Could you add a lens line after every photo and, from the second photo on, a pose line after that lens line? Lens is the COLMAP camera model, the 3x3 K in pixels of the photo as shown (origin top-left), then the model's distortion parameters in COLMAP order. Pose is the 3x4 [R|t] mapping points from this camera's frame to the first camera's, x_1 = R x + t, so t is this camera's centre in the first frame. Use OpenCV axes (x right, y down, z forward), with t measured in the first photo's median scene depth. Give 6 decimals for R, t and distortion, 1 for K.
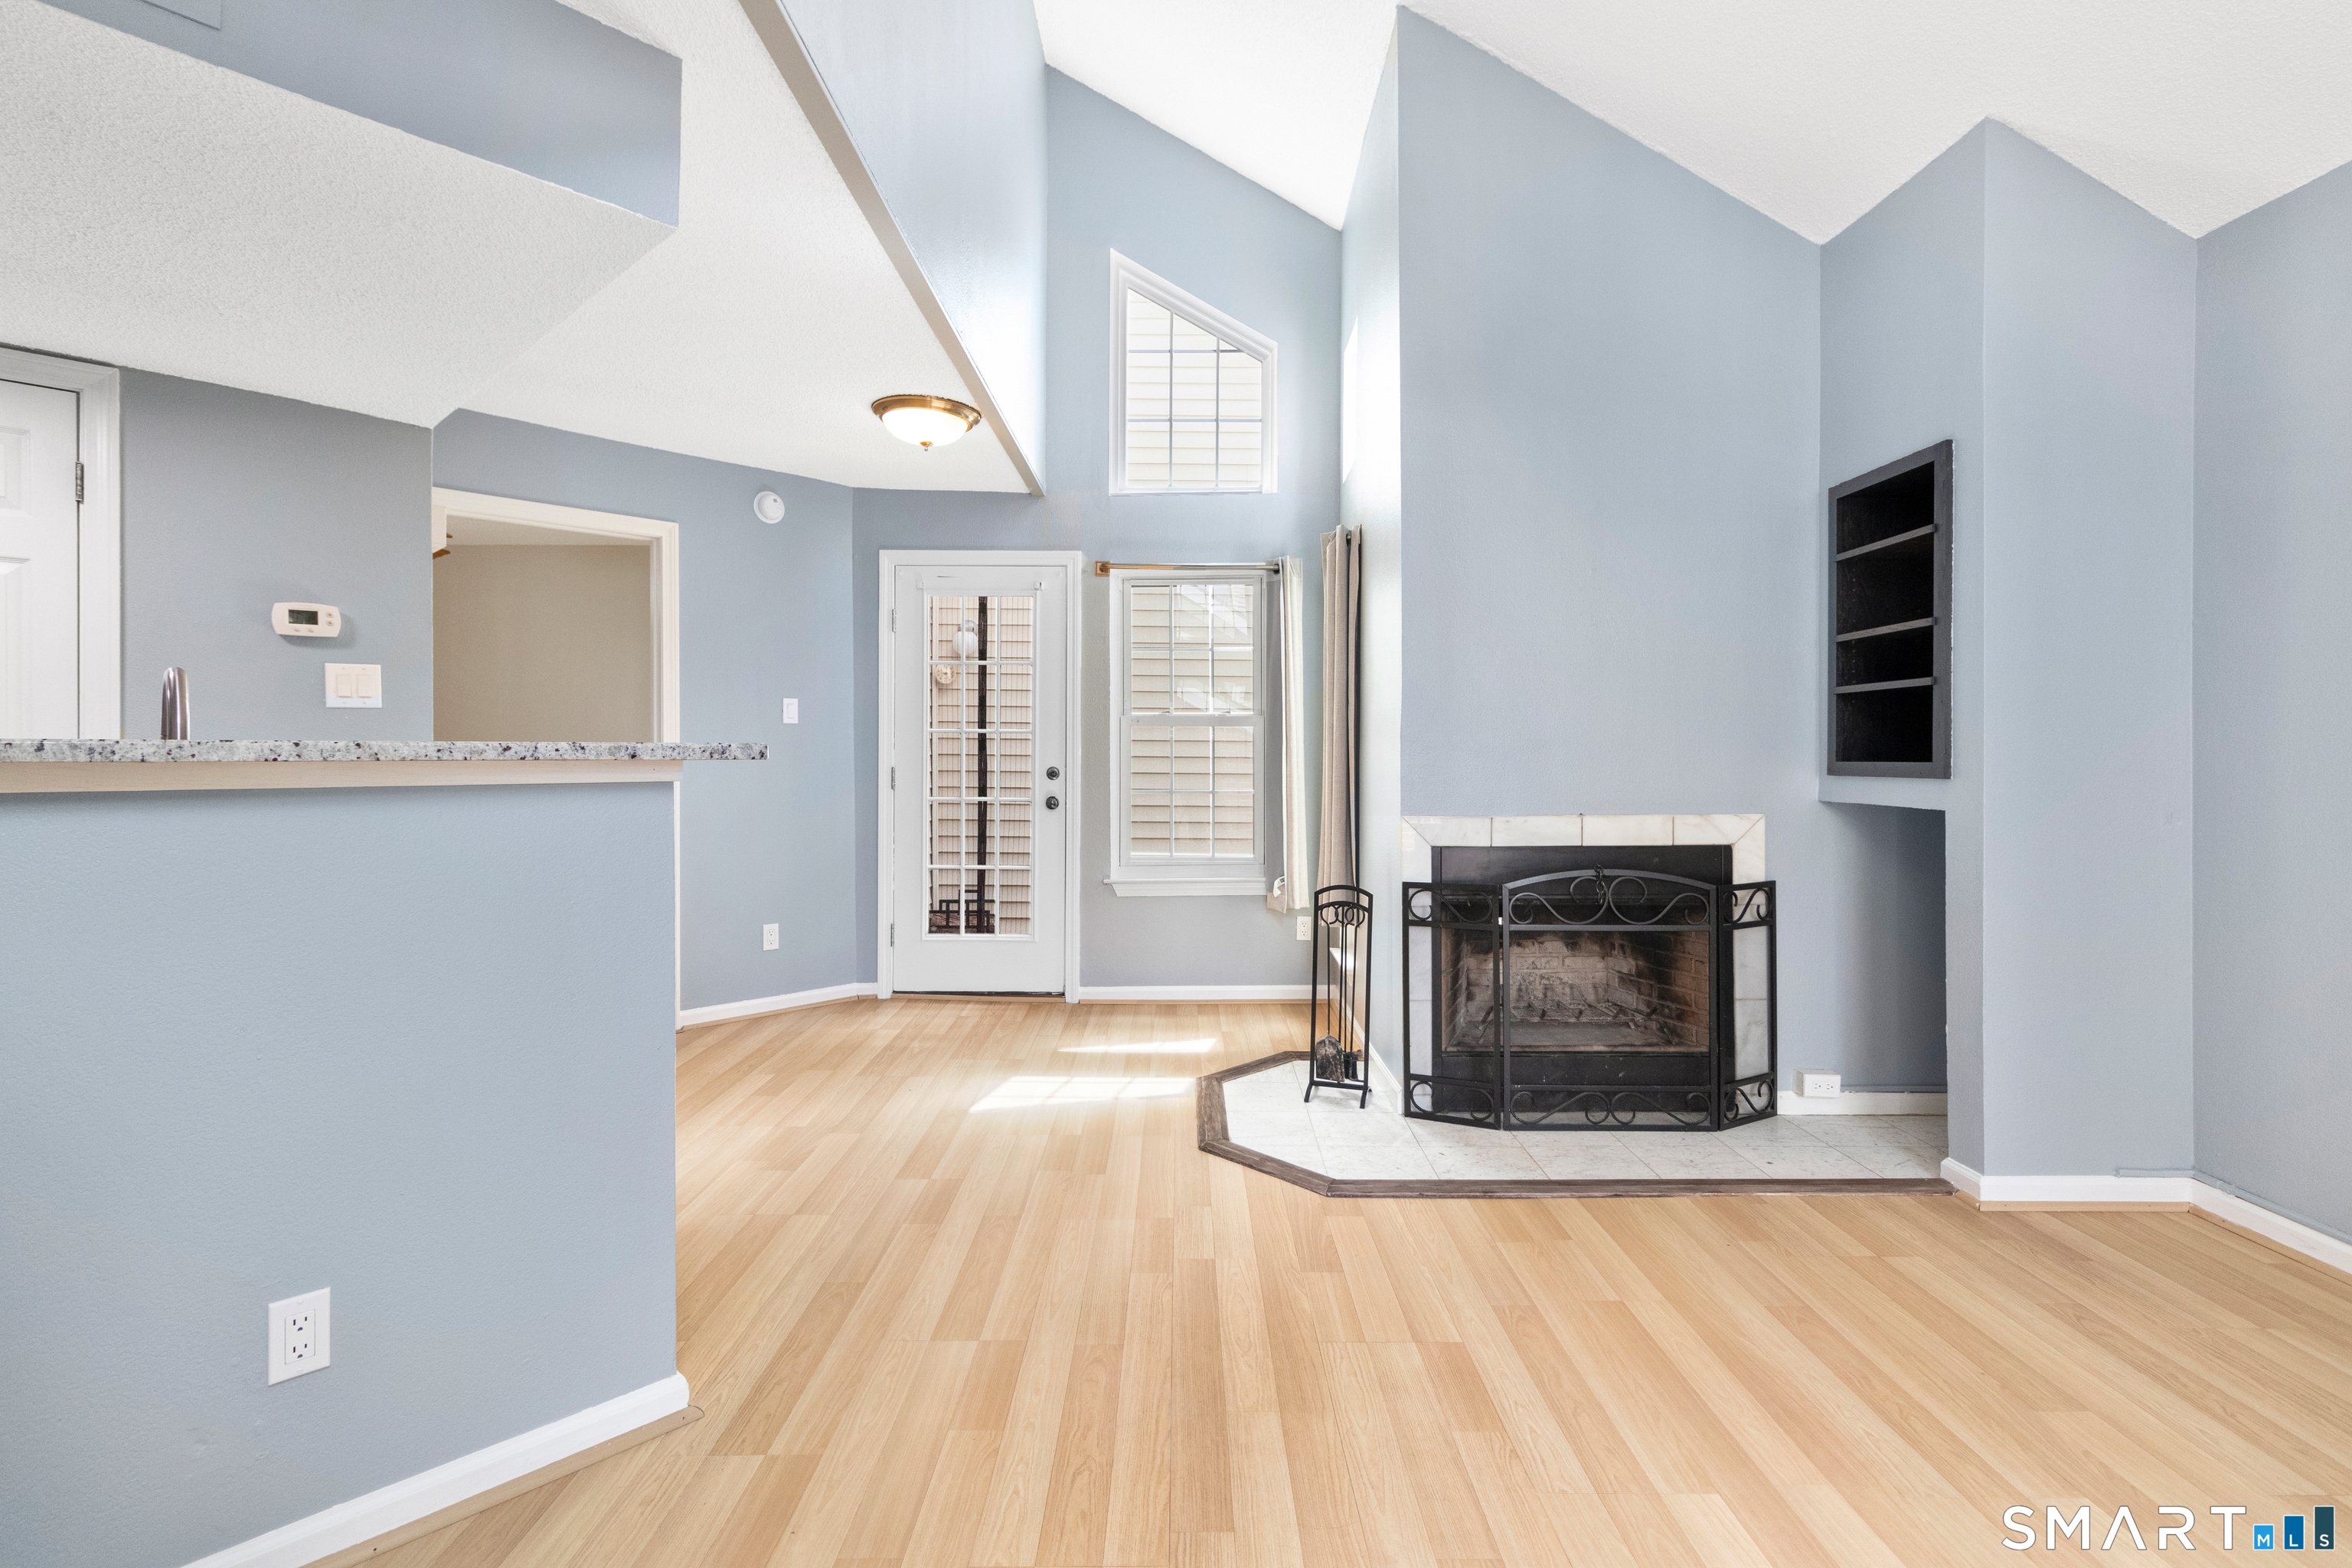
lens RADIAL K [[1083.9, 0, 1189.7], [0, 1083.9, 761.0], [0, 0, 1]] dist [-0.001545, -0.000115]
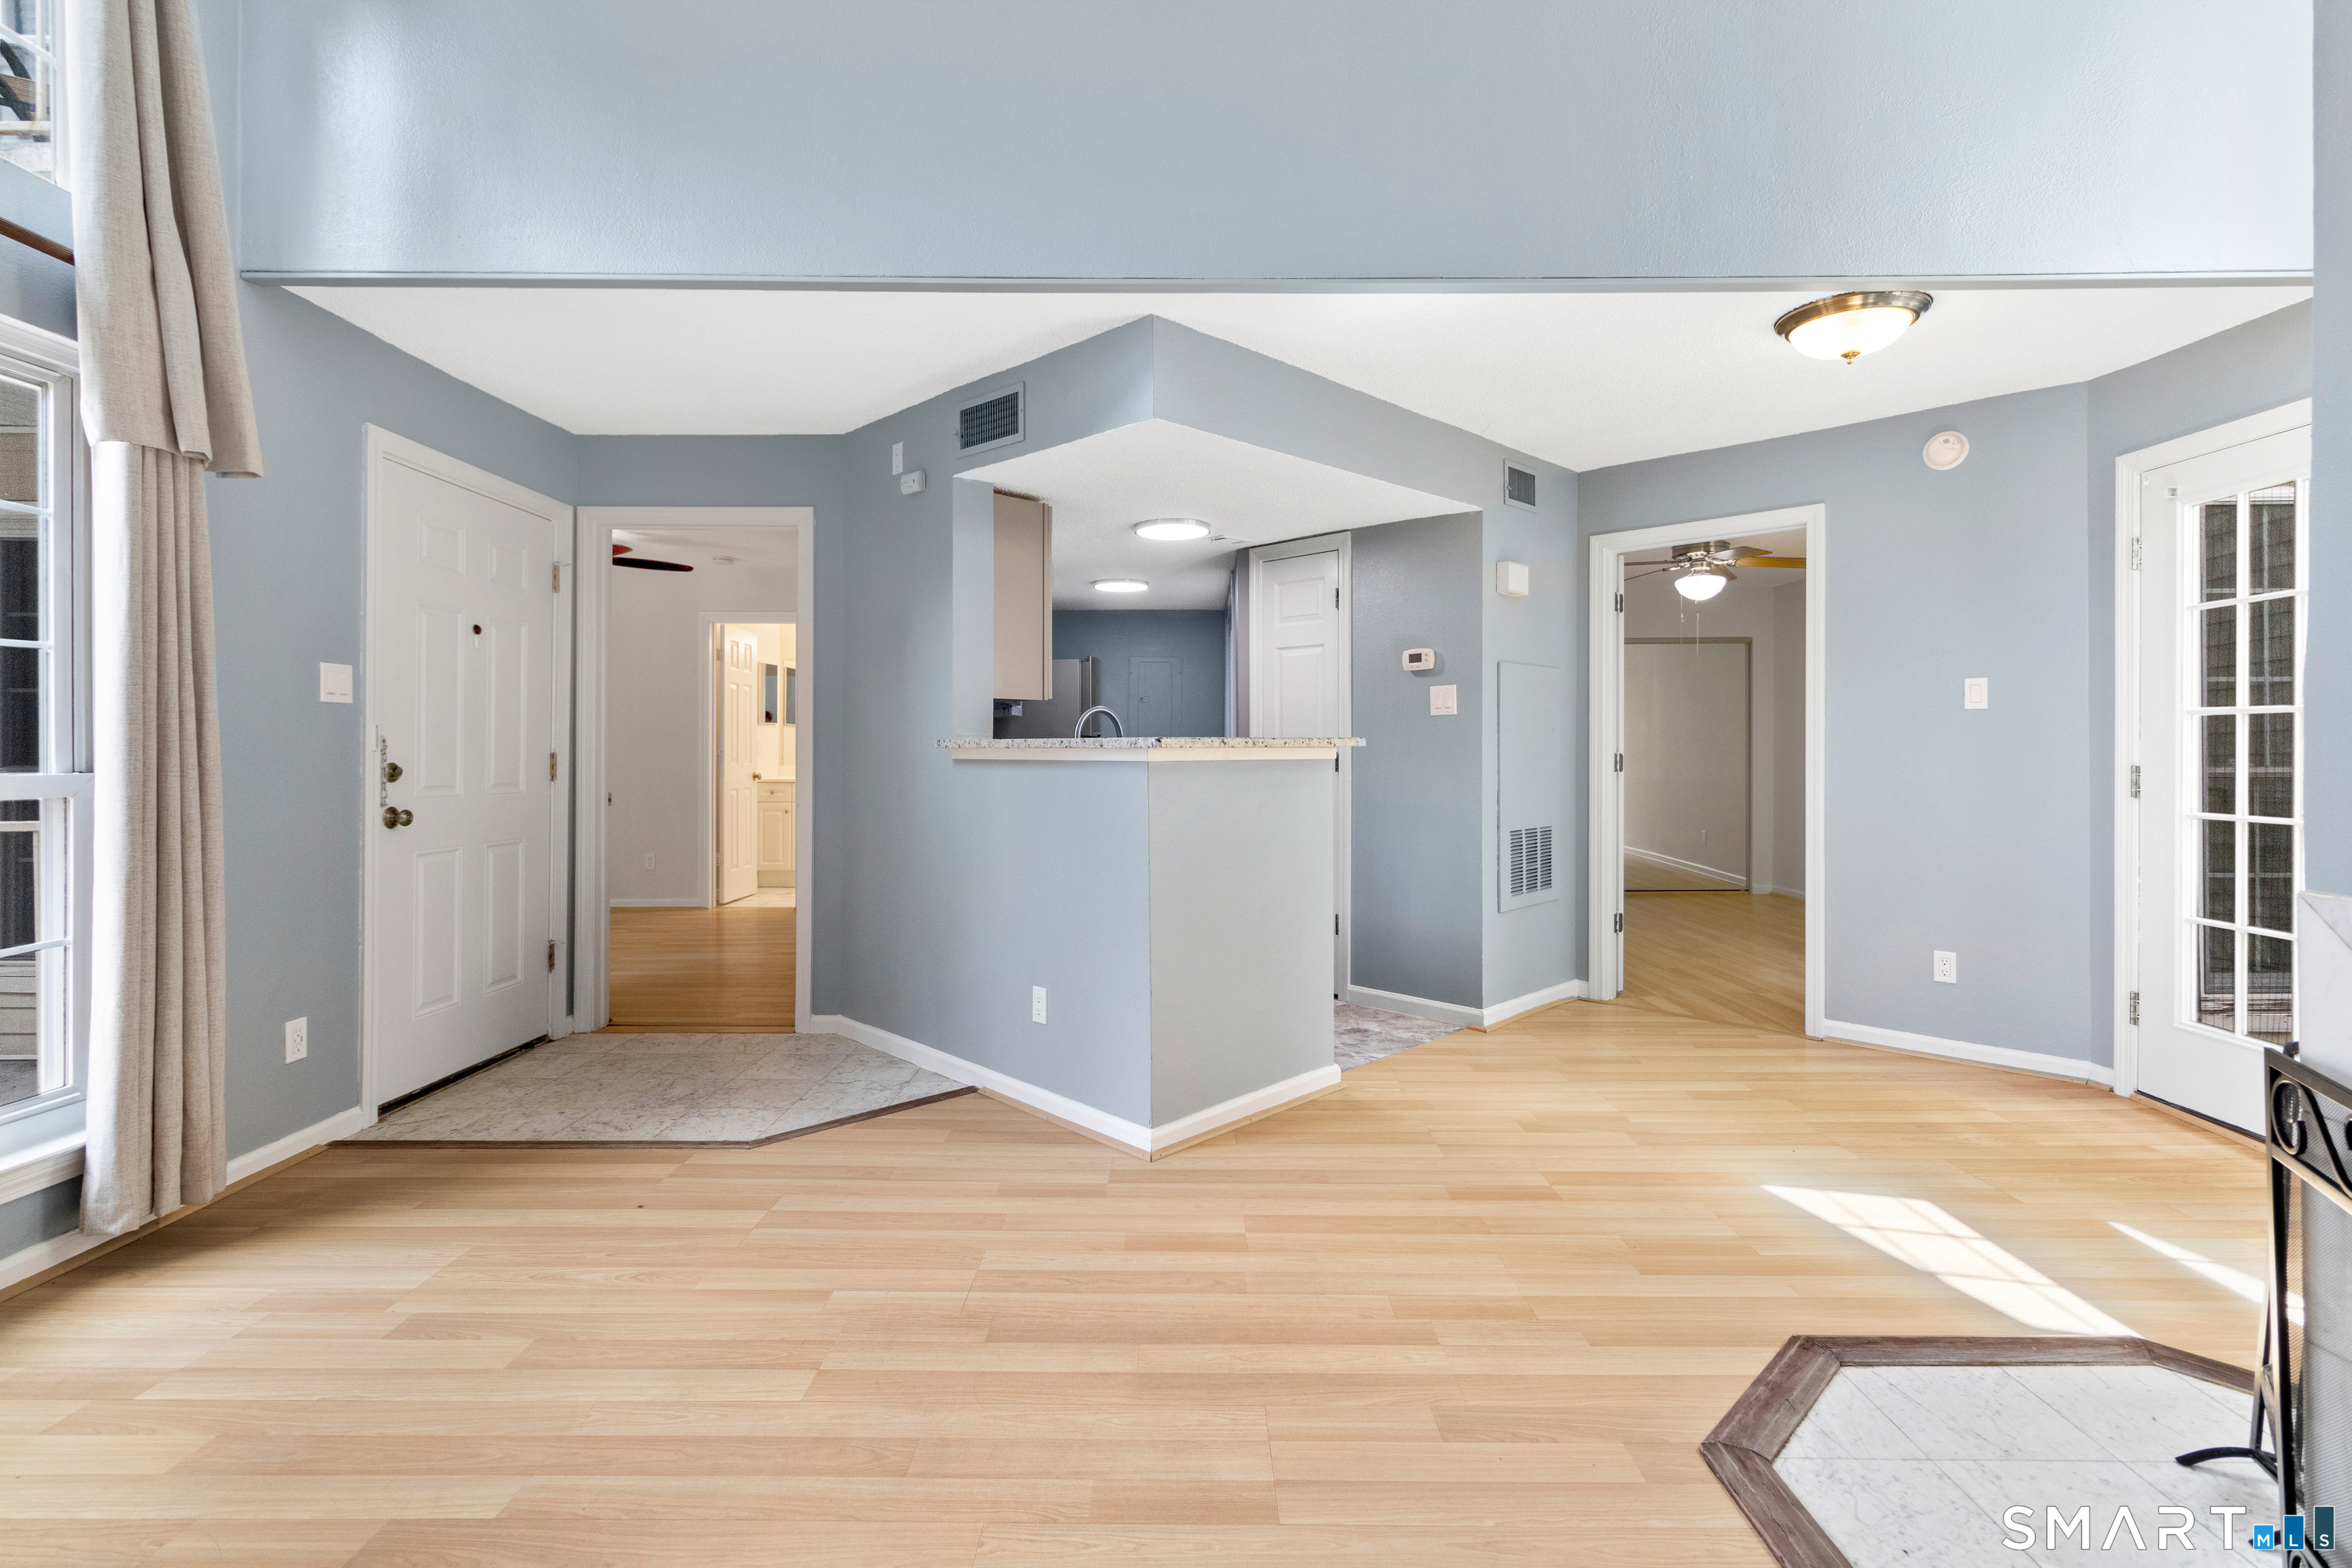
lens RADIAL K [[1083.9, 0, 1182.1], [0, 1083.9, 747.7], [0, 0, 1]] dist [-0.001545, -0.000115]
pose [[-0.015628, -0.000242, -0.999878, 0.785468], [-0.007922, 0.999969, -0.000118, -0.001708], [0.999846, 0.007919, -0.015630, 0.734300]]
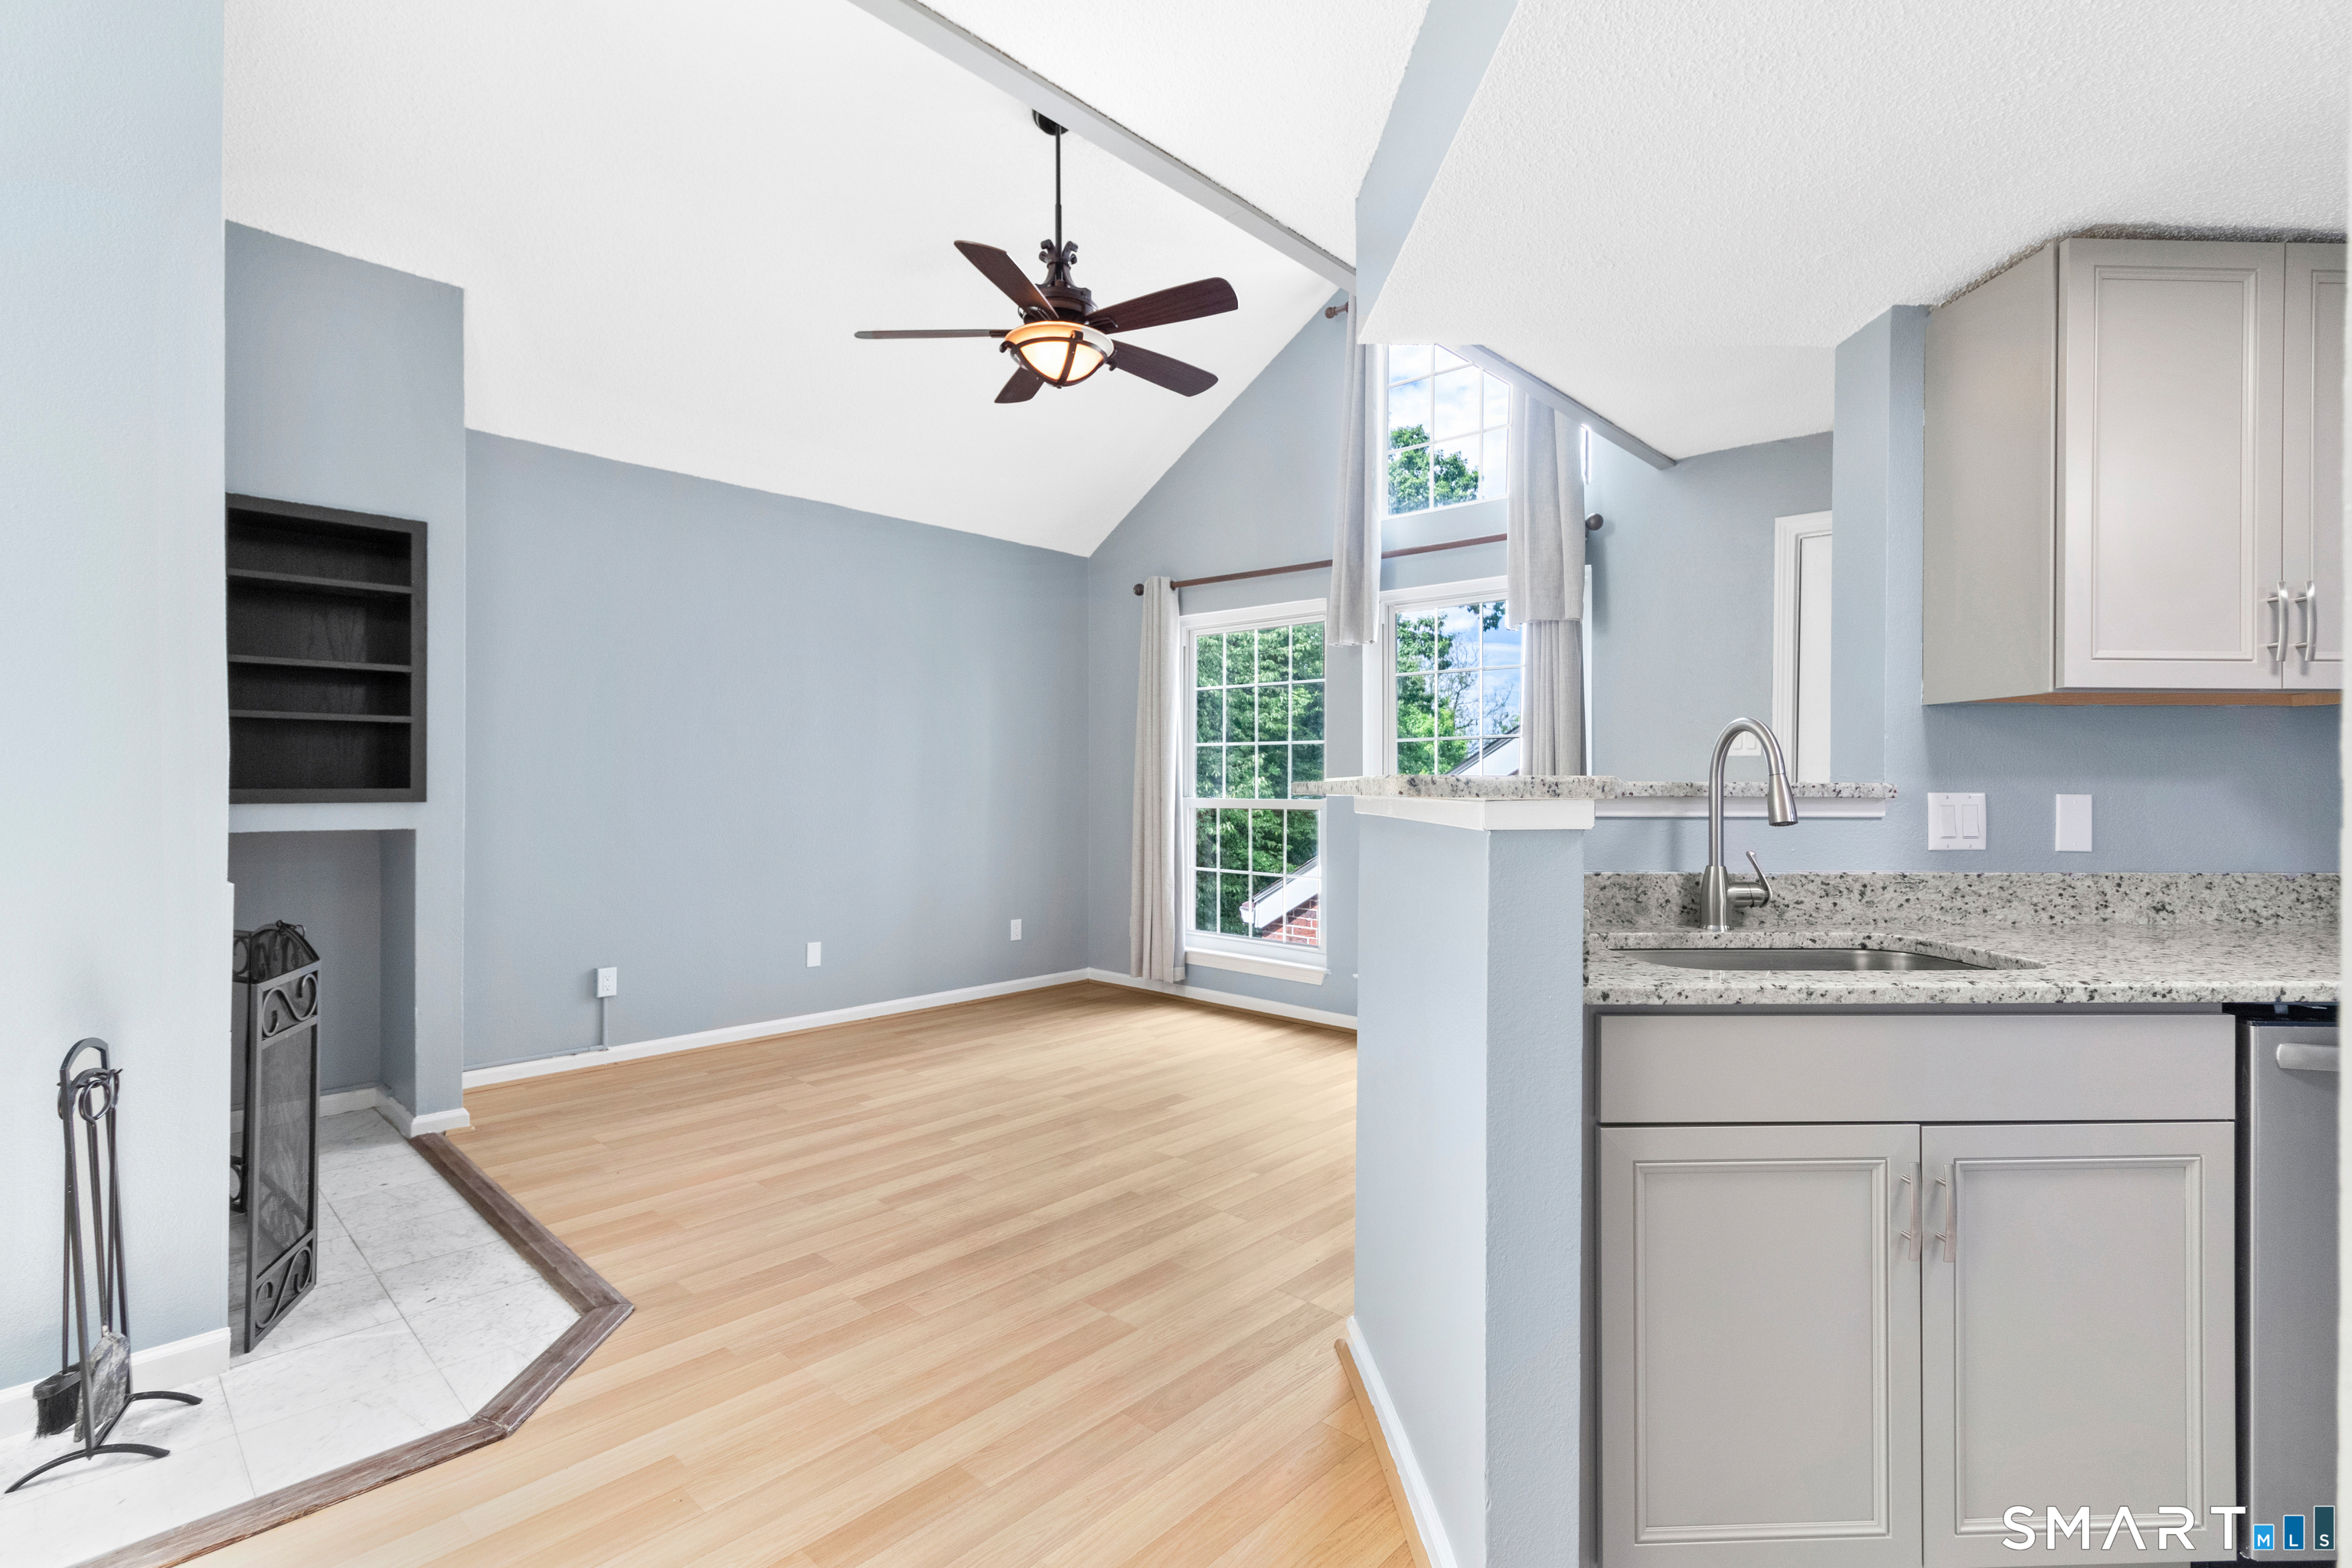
lens RADIAL K [[1083.9, 0, 1186.6], [0, 1083.9, 781.6], [0, 0, 1]] dist [-0.001545, -0.000115]
pose [[-0.726334, -0.005275, 0.687322, -0.792557], [-0.002138, 0.999983, 0.005416, -0.015352], [-0.687339, 0.002464, -0.726333, 1.366285]]
